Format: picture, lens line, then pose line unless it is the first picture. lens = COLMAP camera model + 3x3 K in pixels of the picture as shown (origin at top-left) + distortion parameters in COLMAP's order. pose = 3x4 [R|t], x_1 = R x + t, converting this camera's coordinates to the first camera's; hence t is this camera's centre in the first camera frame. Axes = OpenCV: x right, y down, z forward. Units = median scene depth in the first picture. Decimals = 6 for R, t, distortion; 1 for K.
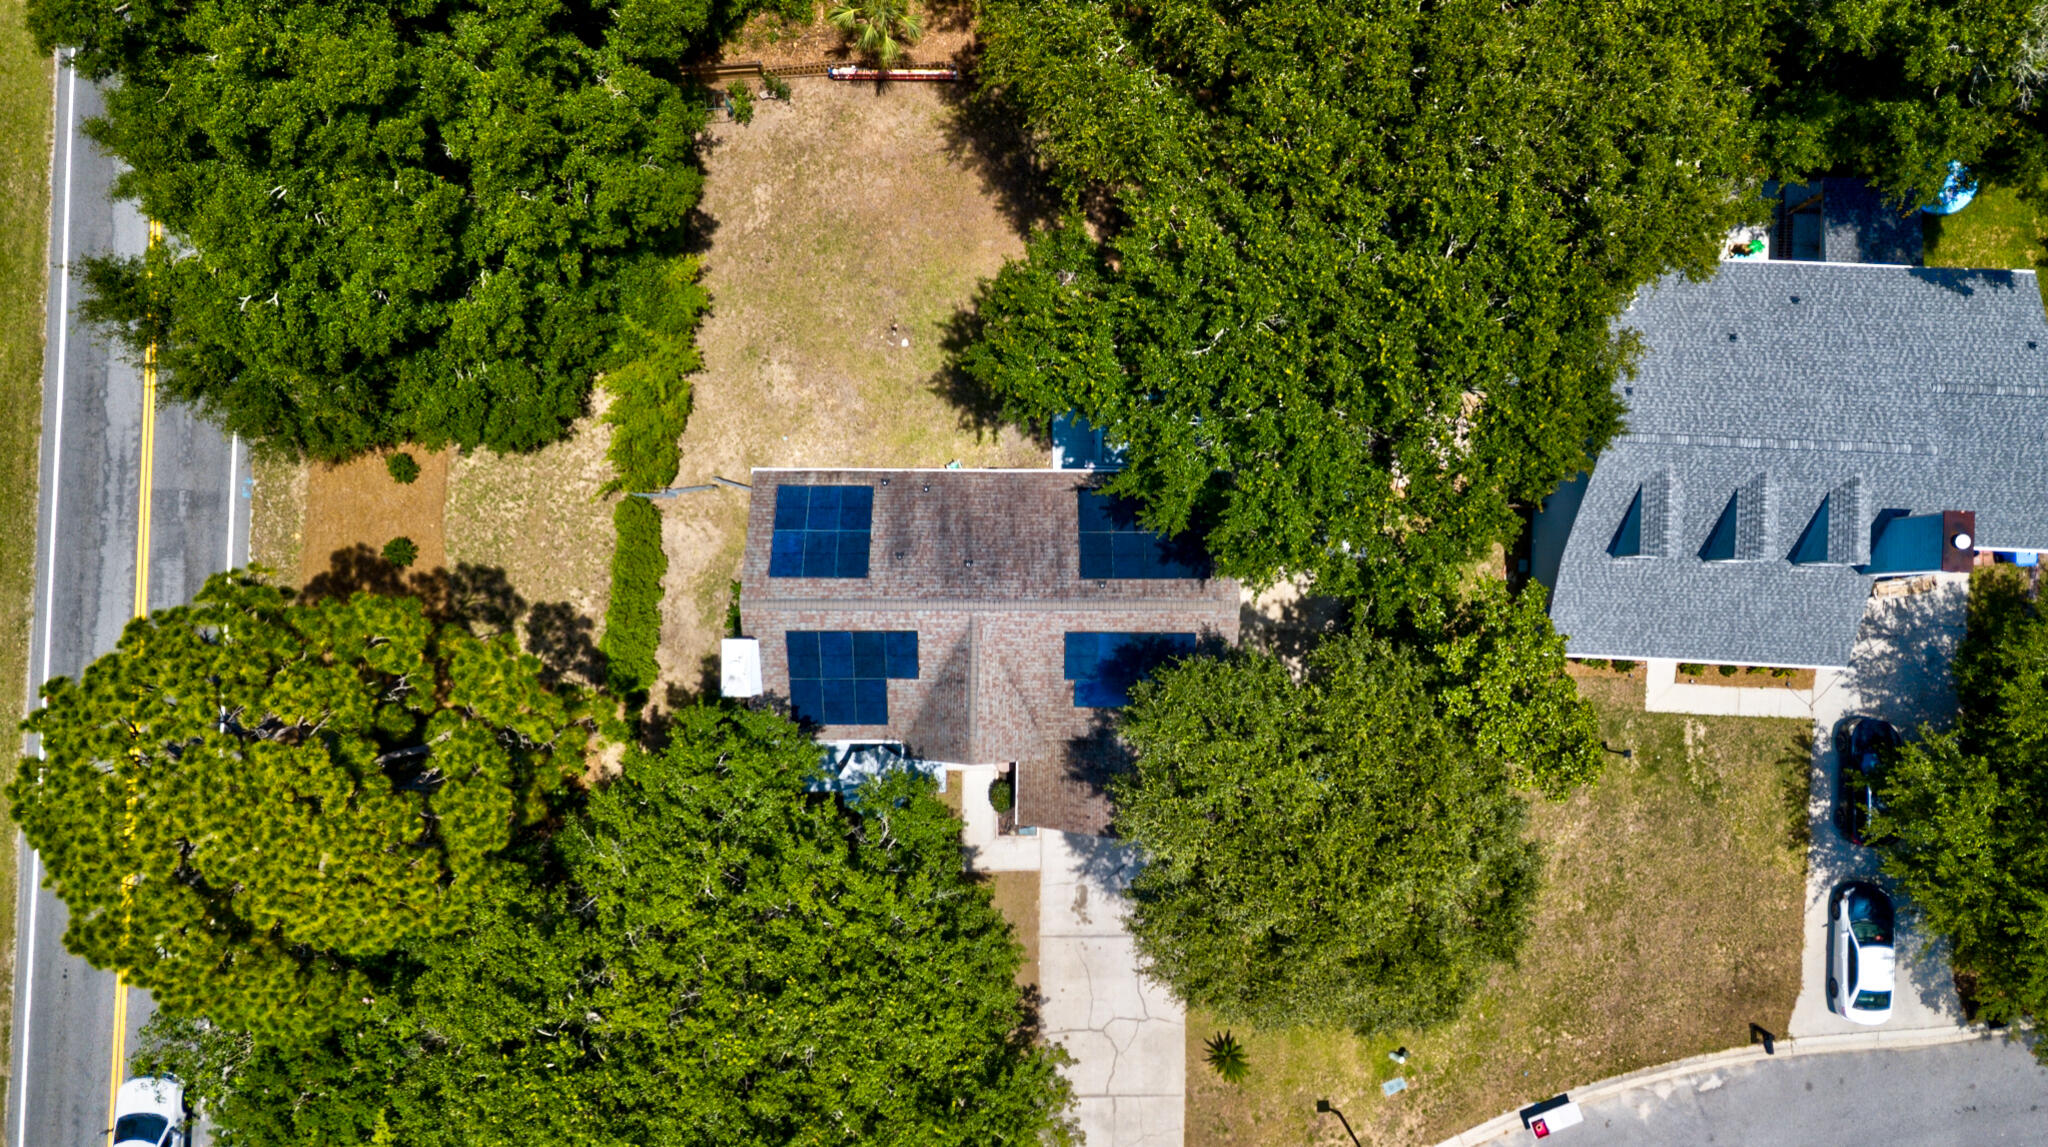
lens RADIAL K [[1558.2, 0, 1022.0], [0, 1558.2, 610.6], [0, 0, 1]] dist [0.008702, 0.027271]
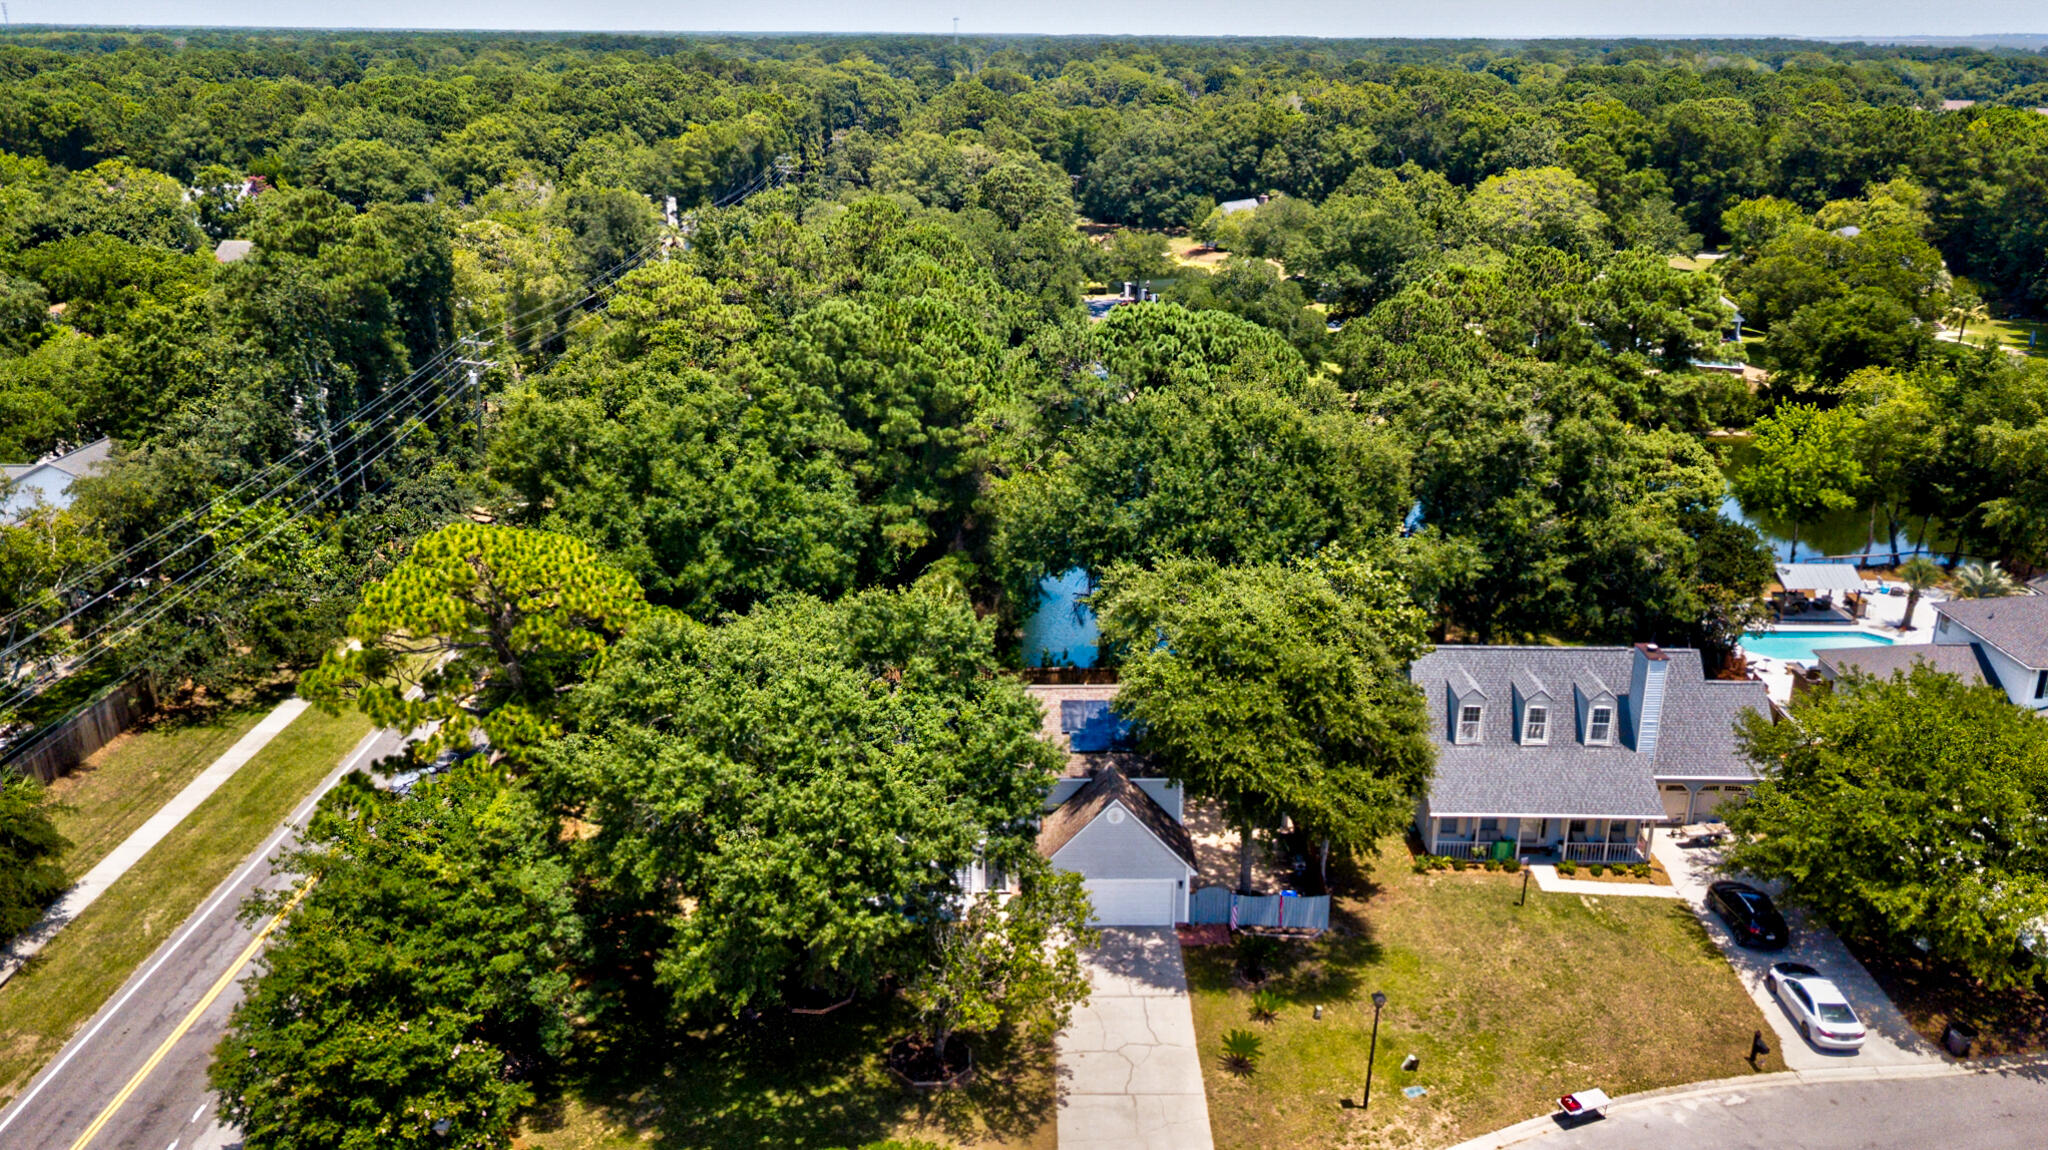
lens RADIAL K [[1558.2, 0, 1022.0], [0, 1558.2, 612.1], [0, 0, 1]] dist [0.008702, 0.027271]
pose [[0.999799, -0.007430, 0.018606, -0.028267], [0.020035, 0.370270, -0.928708, 1.115394], [0.000011, 0.928895, 0.370344, 0.349160]]
